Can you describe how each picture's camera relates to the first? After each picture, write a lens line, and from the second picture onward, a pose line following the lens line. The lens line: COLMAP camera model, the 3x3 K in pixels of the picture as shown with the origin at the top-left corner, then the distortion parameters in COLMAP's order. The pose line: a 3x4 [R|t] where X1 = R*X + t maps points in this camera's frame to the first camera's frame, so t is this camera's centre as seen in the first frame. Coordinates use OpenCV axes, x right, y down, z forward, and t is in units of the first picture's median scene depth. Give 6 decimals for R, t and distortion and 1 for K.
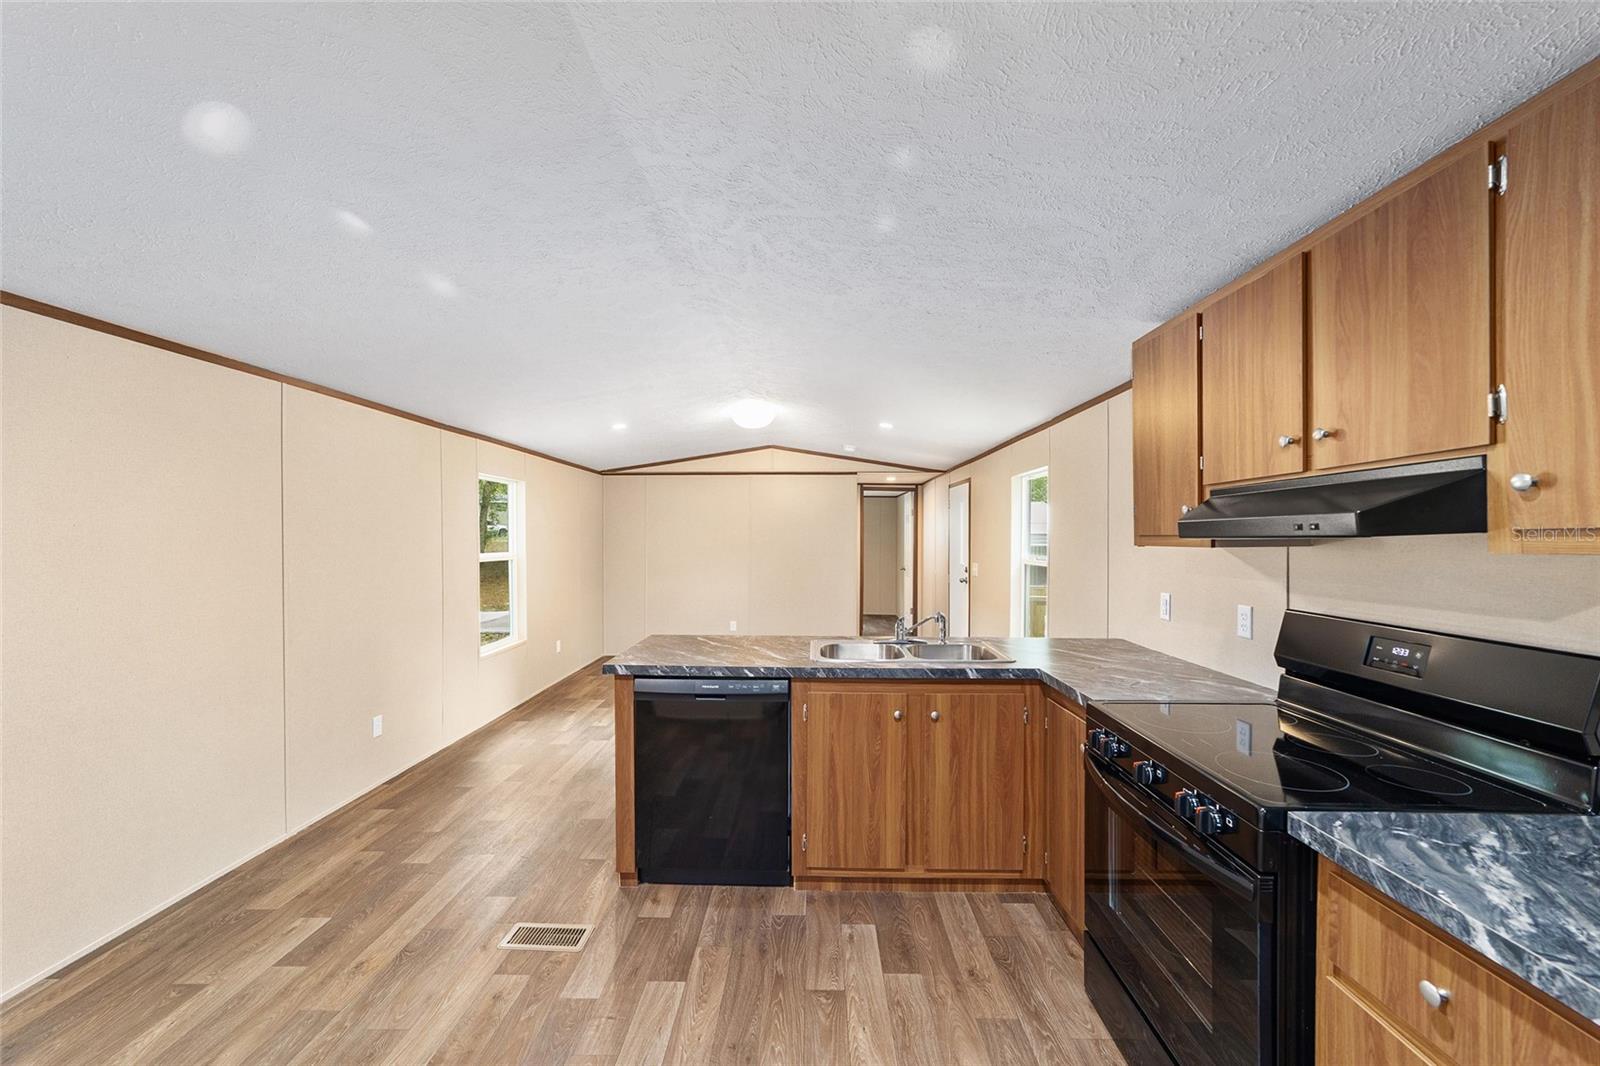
lens RADIAL K [[628.2, 0, 789.2], [0, 628.2, 540.3], [0, 0, 1]] dist [-0.003272, -0.000001]
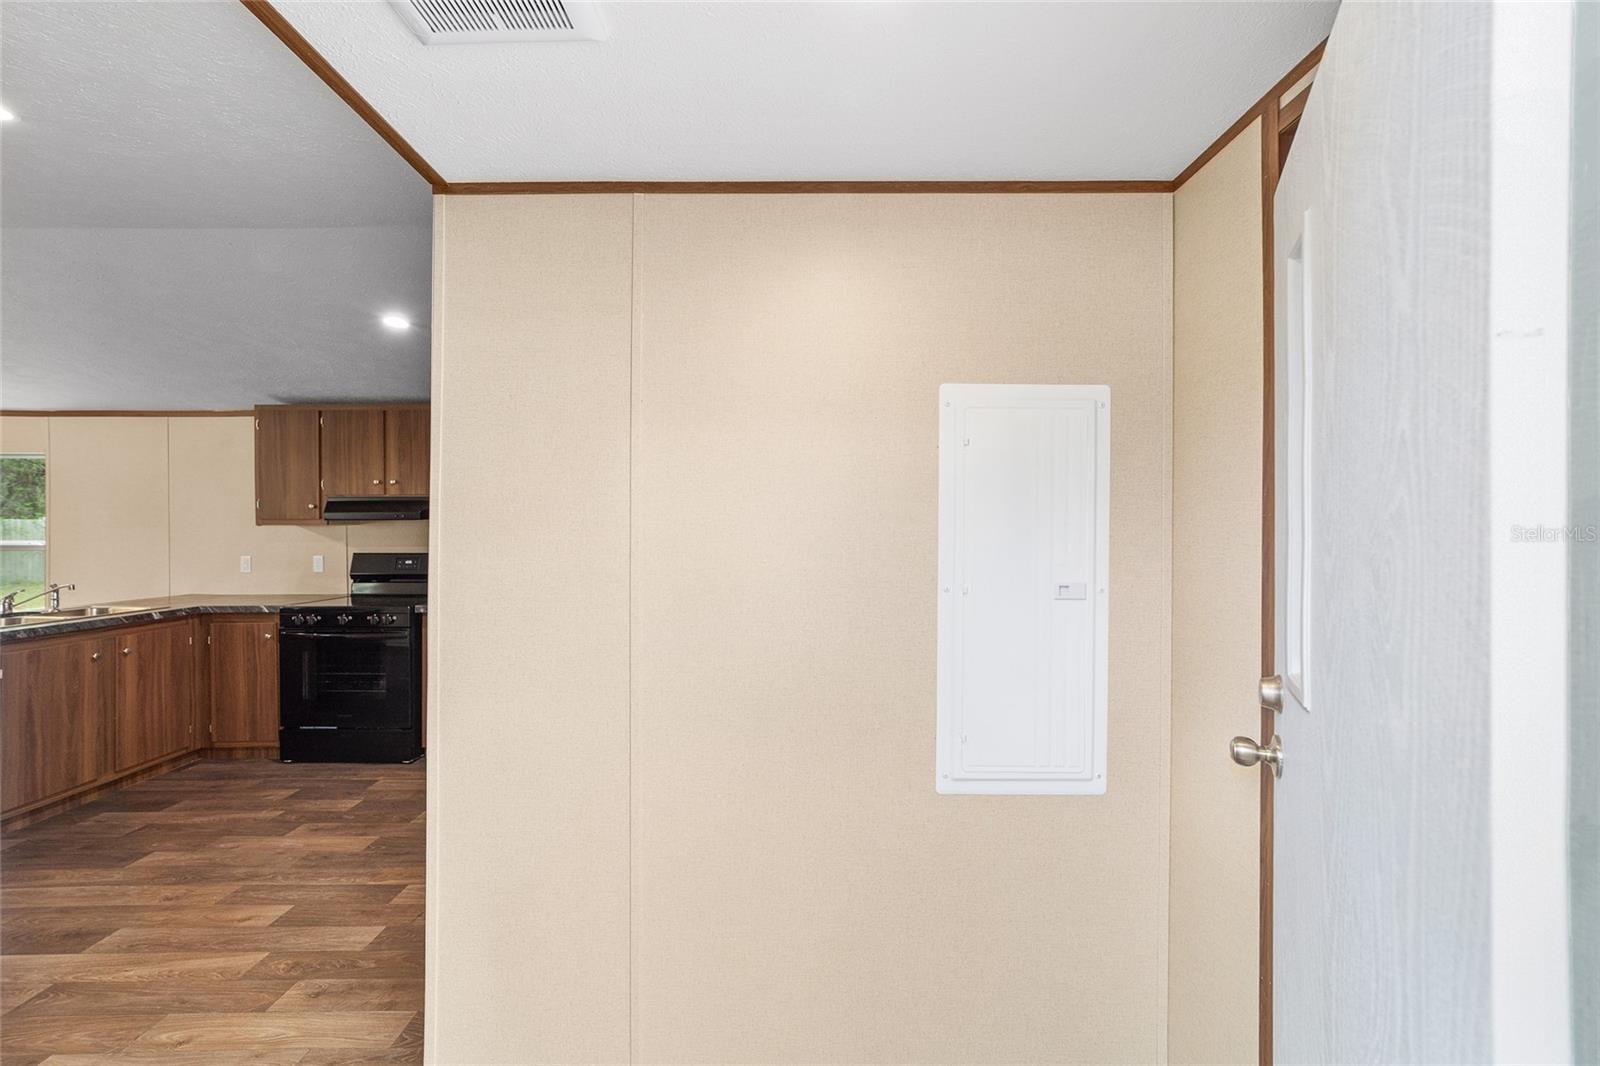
lens RADIAL K [[628.8, 0, 802.2], [0, 628.8, 528.3], [0, 0, 1]] dist [-0.020932, 0.008365]
pose [[-0.038199, 0.002741, 0.999266, -1.136332], [0.004492, 0.999987, -0.002571, 0.026713], [-0.999260, 0.004391, -0.038211, -0.383198]]
